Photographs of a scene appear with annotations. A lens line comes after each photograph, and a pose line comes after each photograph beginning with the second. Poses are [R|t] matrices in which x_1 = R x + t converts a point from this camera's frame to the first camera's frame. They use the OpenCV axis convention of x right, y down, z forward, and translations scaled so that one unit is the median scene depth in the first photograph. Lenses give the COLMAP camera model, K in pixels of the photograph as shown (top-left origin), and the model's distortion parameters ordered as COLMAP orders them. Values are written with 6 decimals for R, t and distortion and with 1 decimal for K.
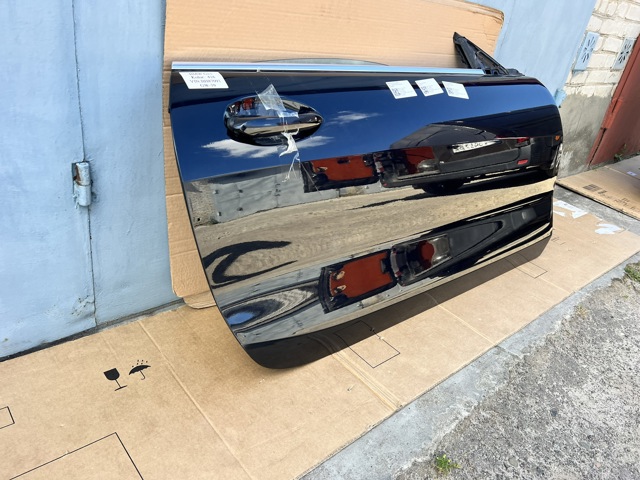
lens RADIAL K [[481.7, 0, 320.0], [0, 481.7, 240.0], [0, 0, 1]] dist [0.051456, -0.062086]
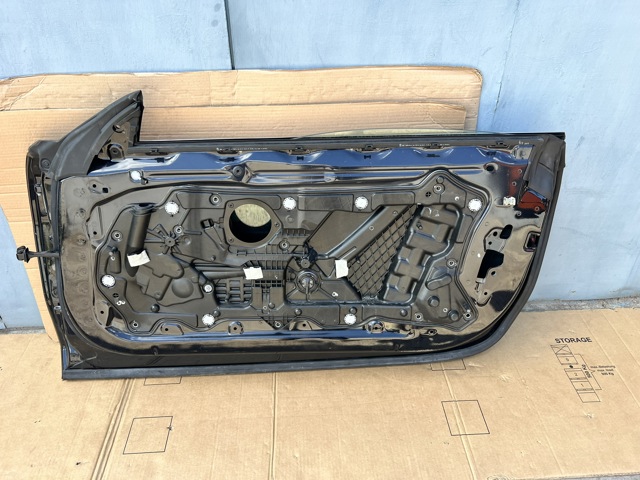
lens RADIAL K [[481.7, 0, 320.0], [0, 481.7, 240.0], [0, 0, 1]] dist [0.051456, -0.062086]
pose [[0.777719, 0.228377, -0.585659, 1.047418], [-0.180731, 0.973569, 0.139643, -0.448267], [0.602071, -0.002756, 0.798438, 0.463164]]
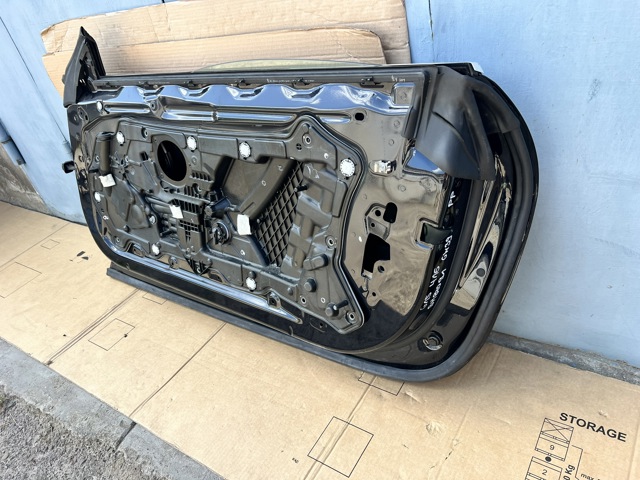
lens RADIAL K [[481.7, 0, 320.0], [0, 481.7, 240.0], [0, 0, 1]] dist [0.051456, -0.062086]
pose [[0.211387, 0.365411, -0.906527, 1.424151], [-0.228970, 0.920190, 0.317526, -0.569768], [0.950204, 0.140447, 0.278185, 1.306967]]
